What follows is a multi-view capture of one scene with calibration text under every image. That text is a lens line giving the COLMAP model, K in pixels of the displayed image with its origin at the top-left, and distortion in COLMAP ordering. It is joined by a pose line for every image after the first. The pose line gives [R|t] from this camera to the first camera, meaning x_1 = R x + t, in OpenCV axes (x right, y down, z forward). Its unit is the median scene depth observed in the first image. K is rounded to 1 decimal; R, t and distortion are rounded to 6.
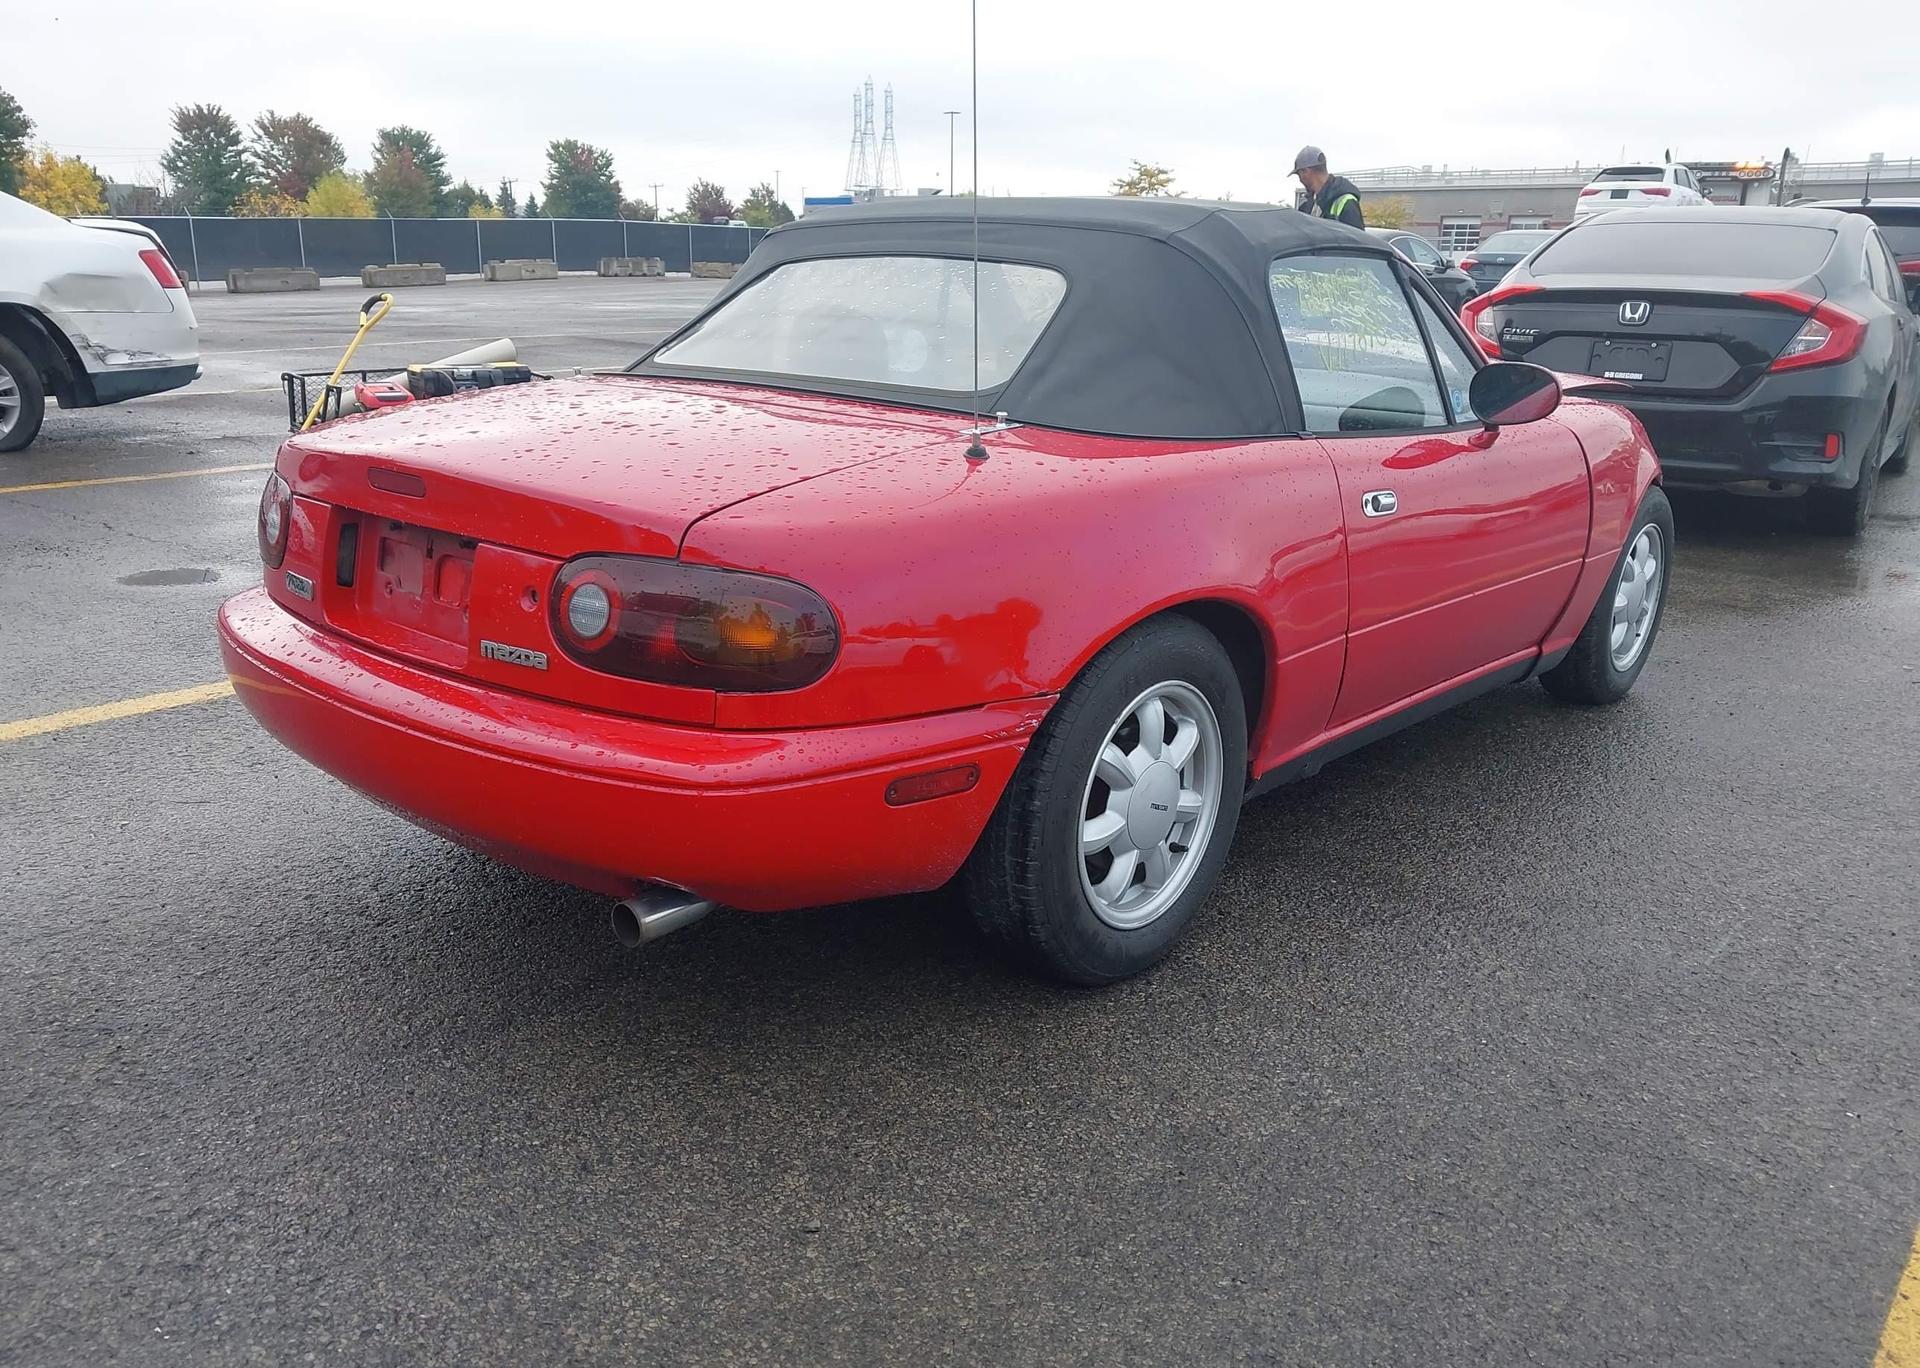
lens RADIAL K [[1533.1, 0, 952.6], [0, 1533.1, 684.4], [0, 0, 1]] dist [-0.022118, 0.056511]
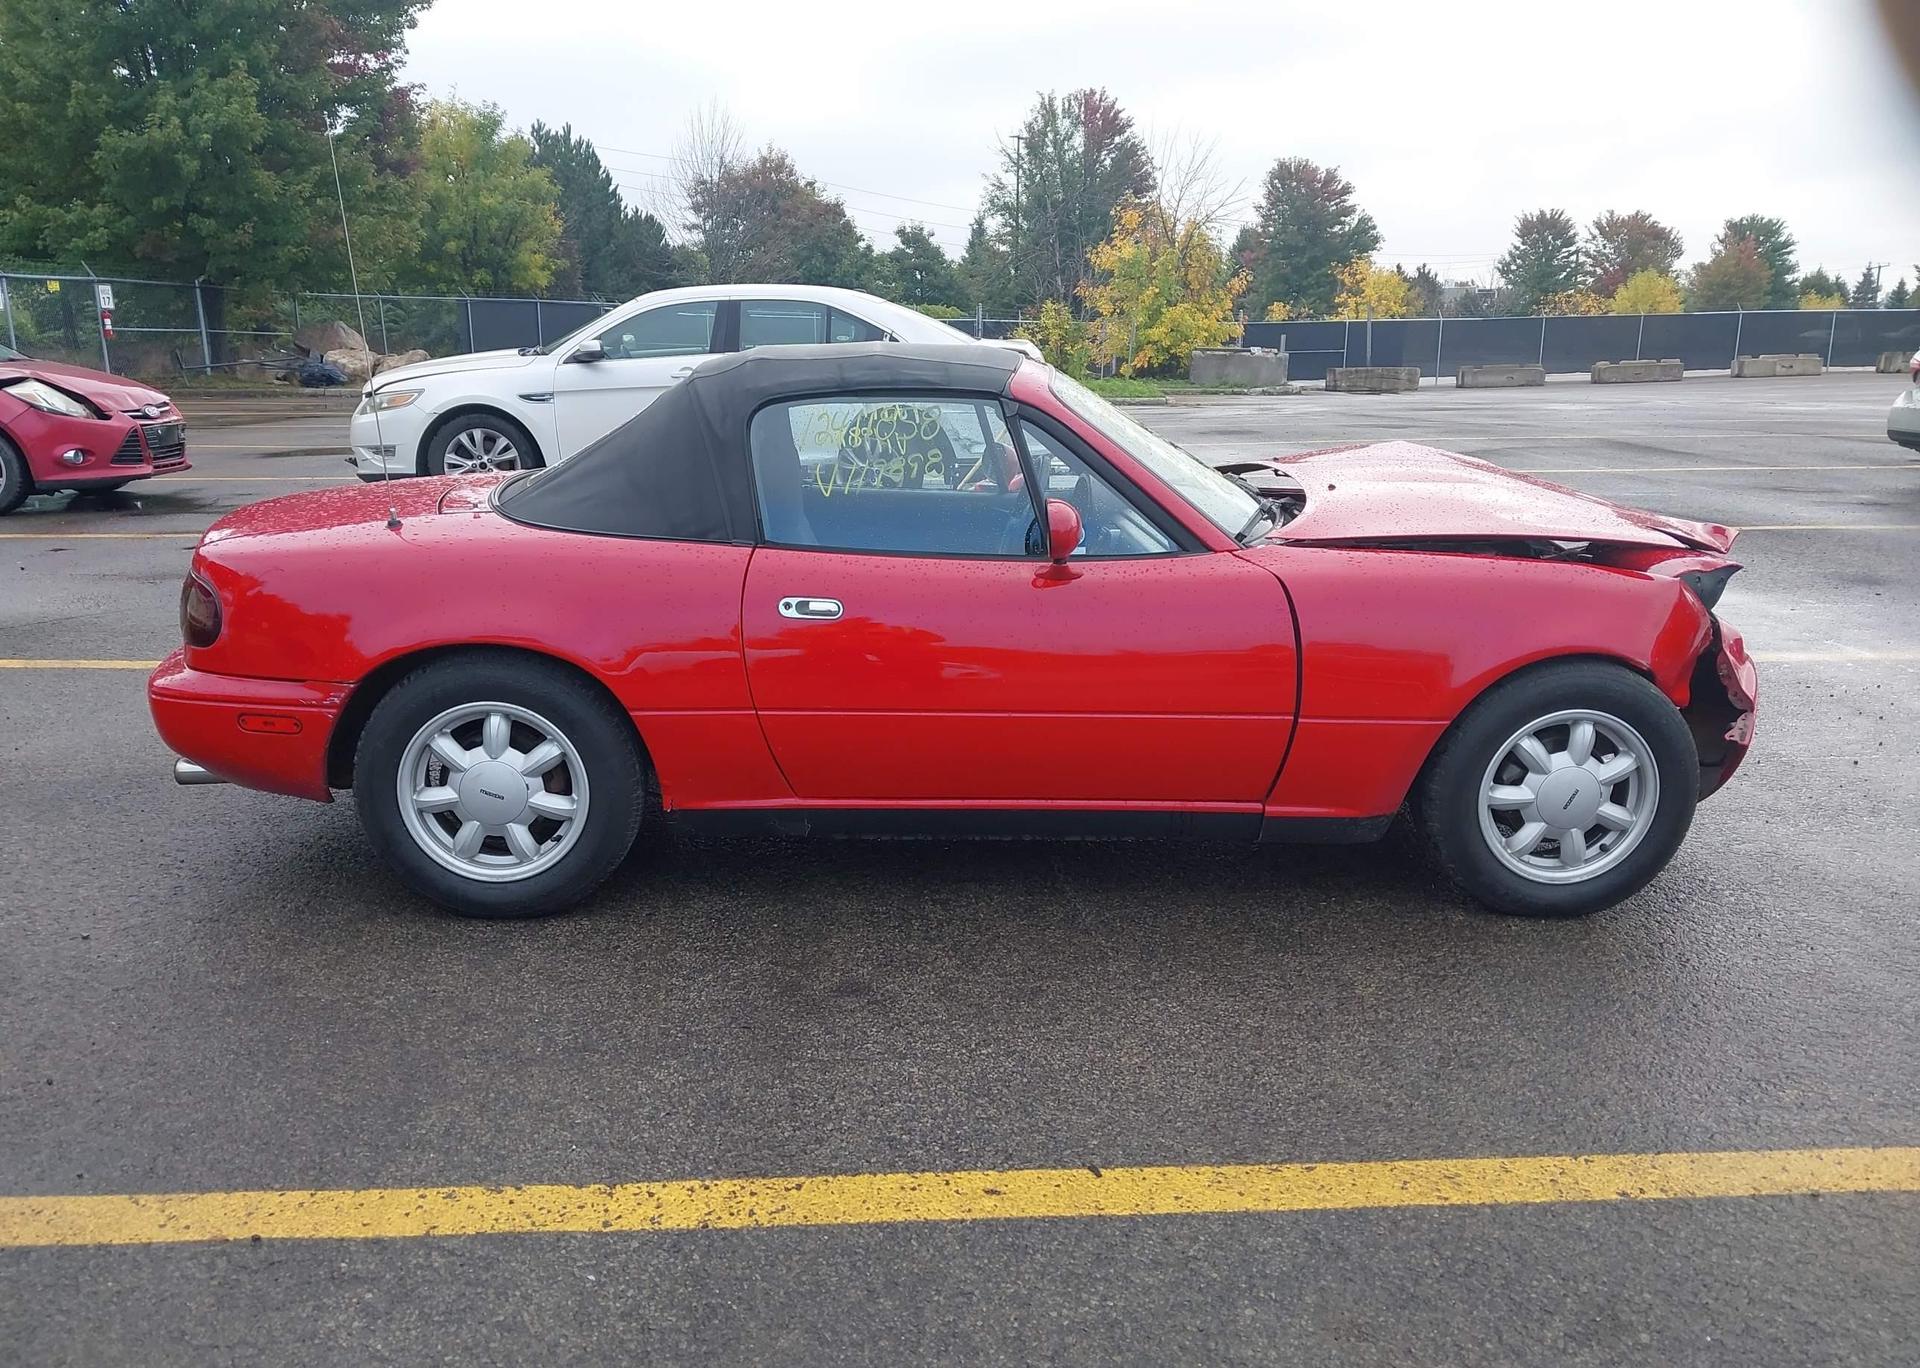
lens RADIAL K [[1503.8, 0, 930.1], [0, 1503.8, 712.6], [0, 0, 1]] dist [0.012021, 0.002335]
pose [[0.688781, 0.163300, -0.706338, 0.373483], [-0.189622, 0.980963, 0.041883, -0.033853], [0.699731, 0.105090, 0.706635, 0.087815]]
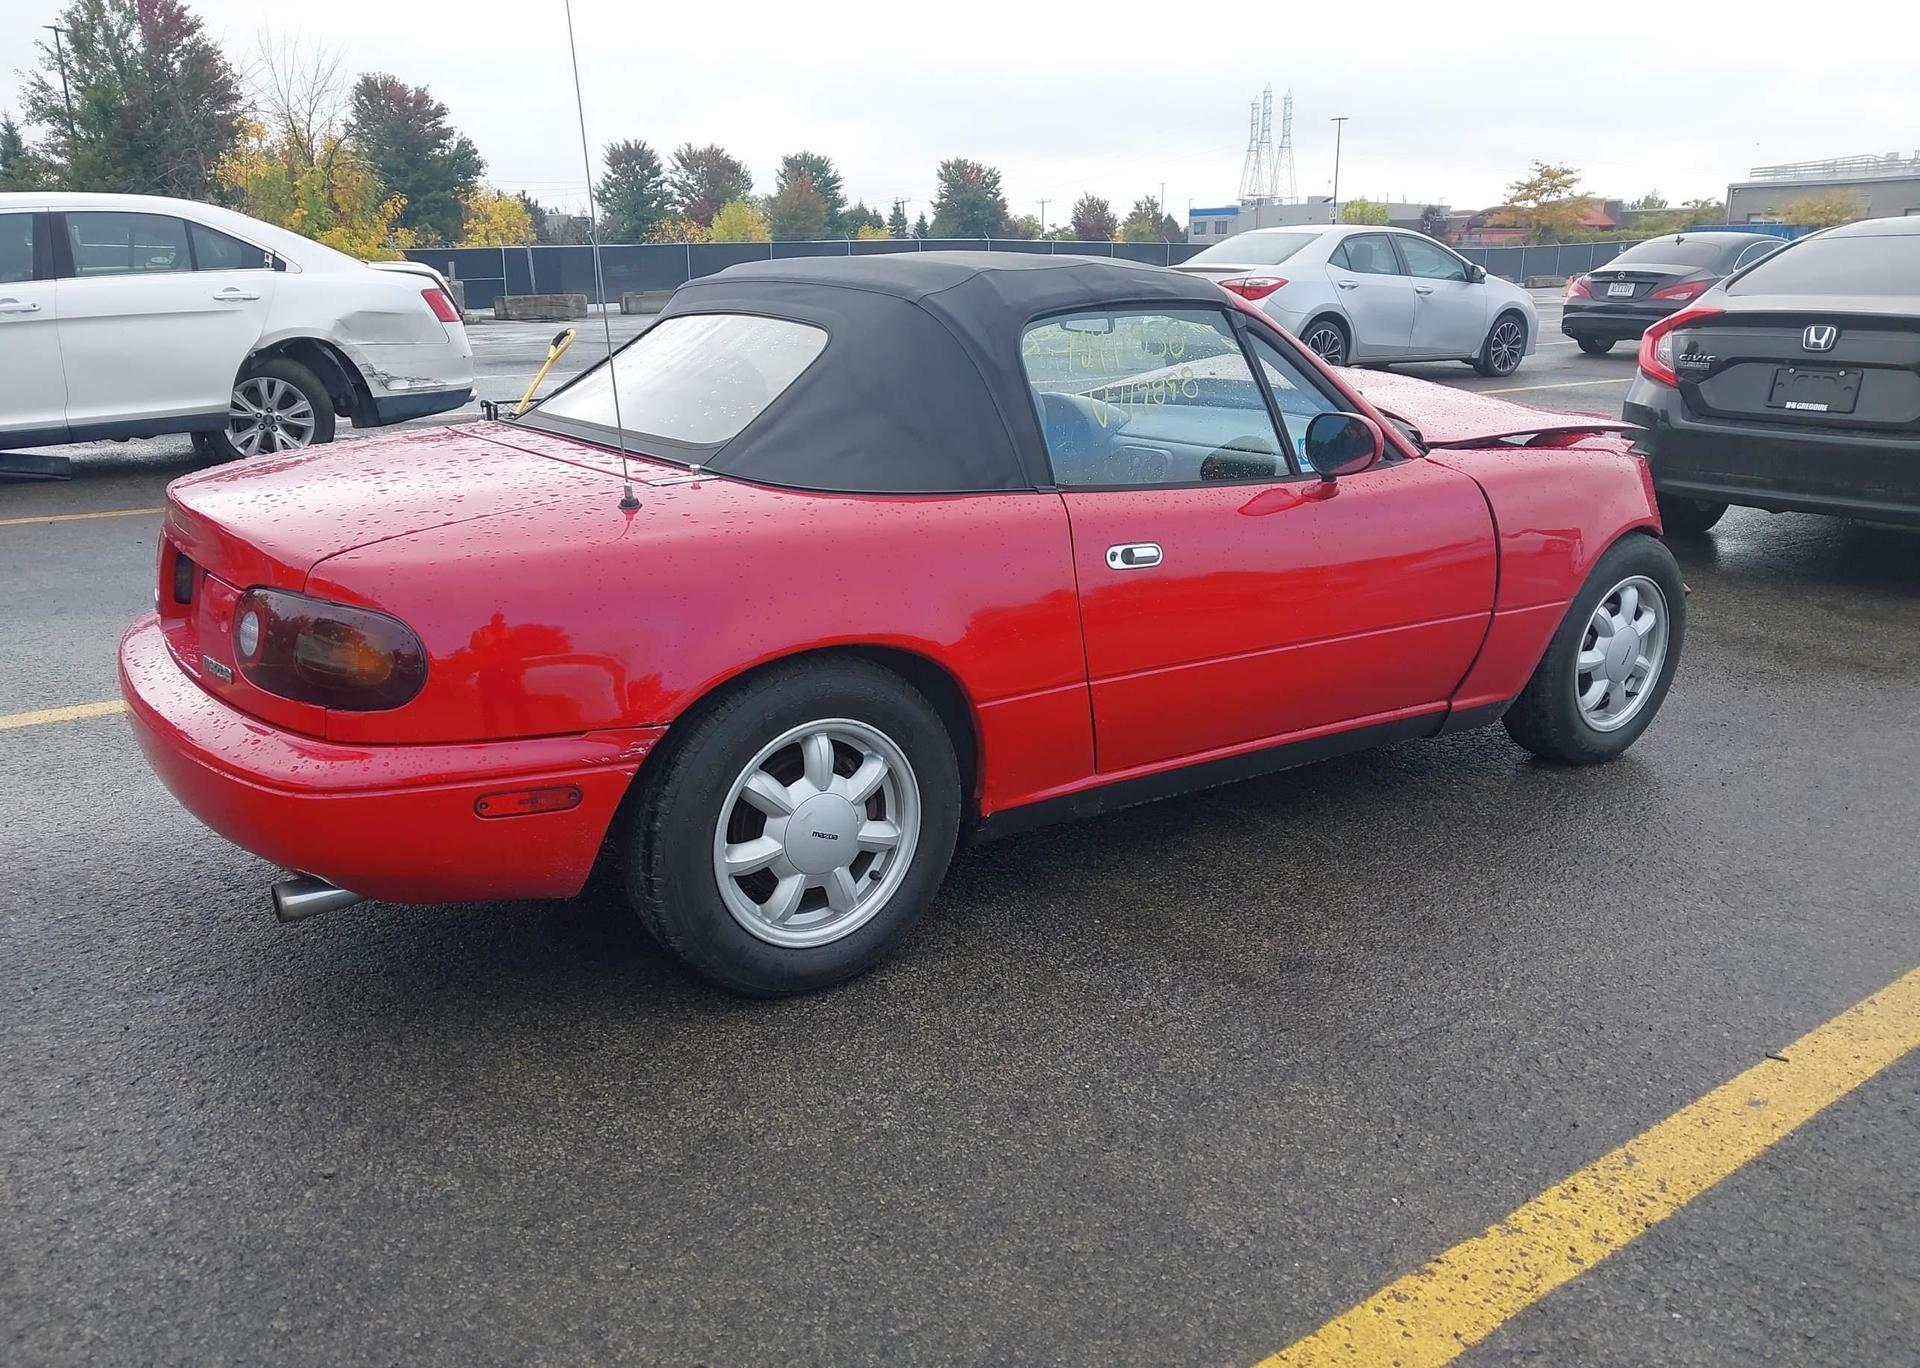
lens RADIAL K [[1531.7, 0, 940.6], [0, 1531.7, 684.2], [0, 0, 1]] dist [-0.004616, 0.017742]
pose [[0.969821, 0.046785, -0.239285, 0.129224], [-0.048712, 0.998811, -0.002143, -0.007692], [0.238901, 0.013734, 0.970947, -0.005210]]
